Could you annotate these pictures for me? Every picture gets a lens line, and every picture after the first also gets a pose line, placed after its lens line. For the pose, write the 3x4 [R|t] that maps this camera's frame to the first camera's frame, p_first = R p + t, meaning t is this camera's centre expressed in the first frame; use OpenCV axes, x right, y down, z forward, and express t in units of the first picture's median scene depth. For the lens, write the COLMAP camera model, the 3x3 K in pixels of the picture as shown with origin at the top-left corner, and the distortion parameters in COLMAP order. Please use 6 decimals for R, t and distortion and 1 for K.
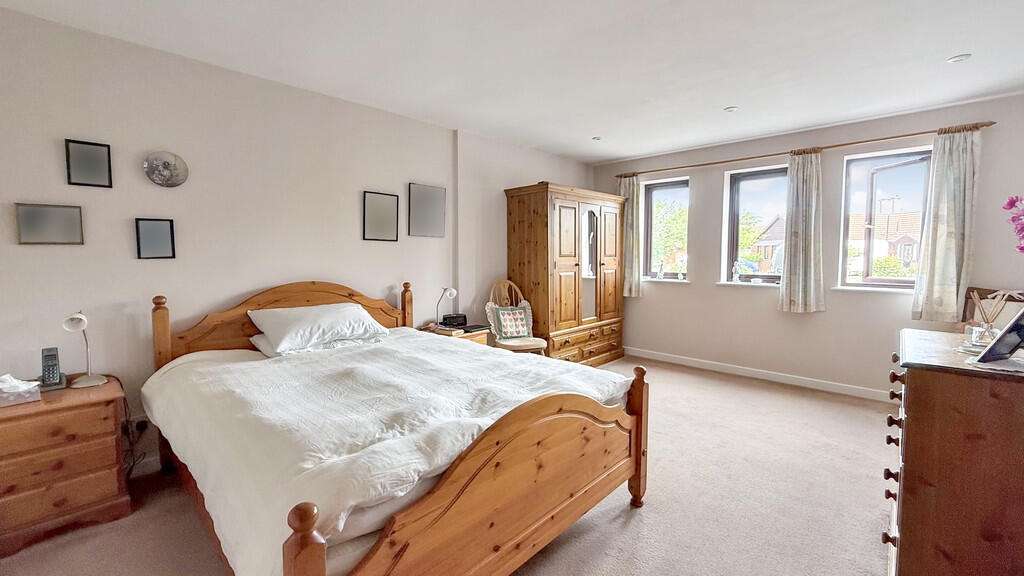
lens RADIAL K [[418.7, 0, 512.0], [0, 418.7, 288.0], [0, 0, 1]] dist [-0.000589, -0.000015]
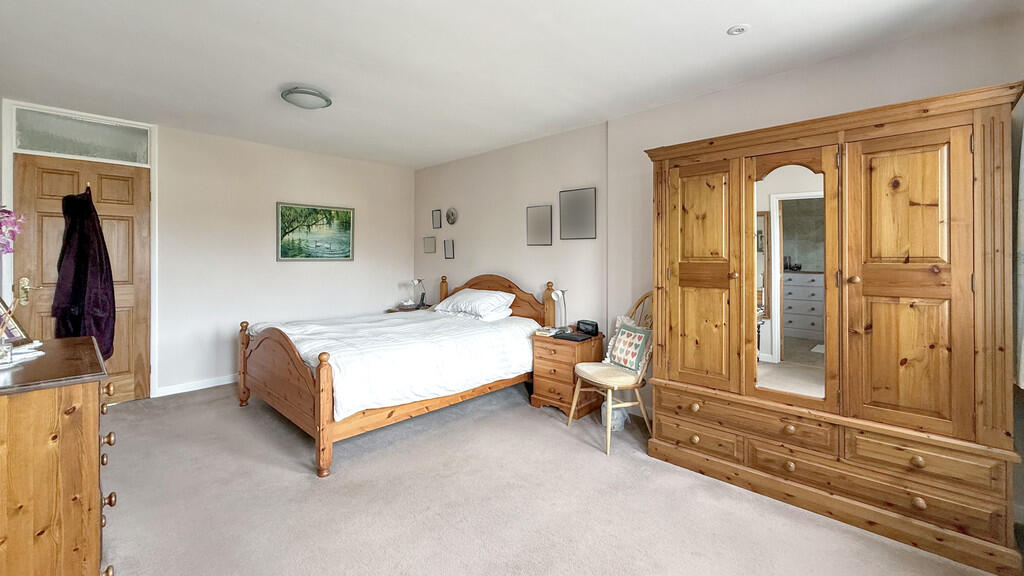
lens RADIAL K [[425.8, 0, 511.3], [0, 425.8, 256.7], [0, 0, 1]] dist [0.000230, -0.000003]
pose [[-0.001244, 0.002240, -0.999997, 0.883249], [-0.079287, 0.996849, 0.002332, -0.075009], [0.996851, 0.079290, -0.001063, 0.892254]]
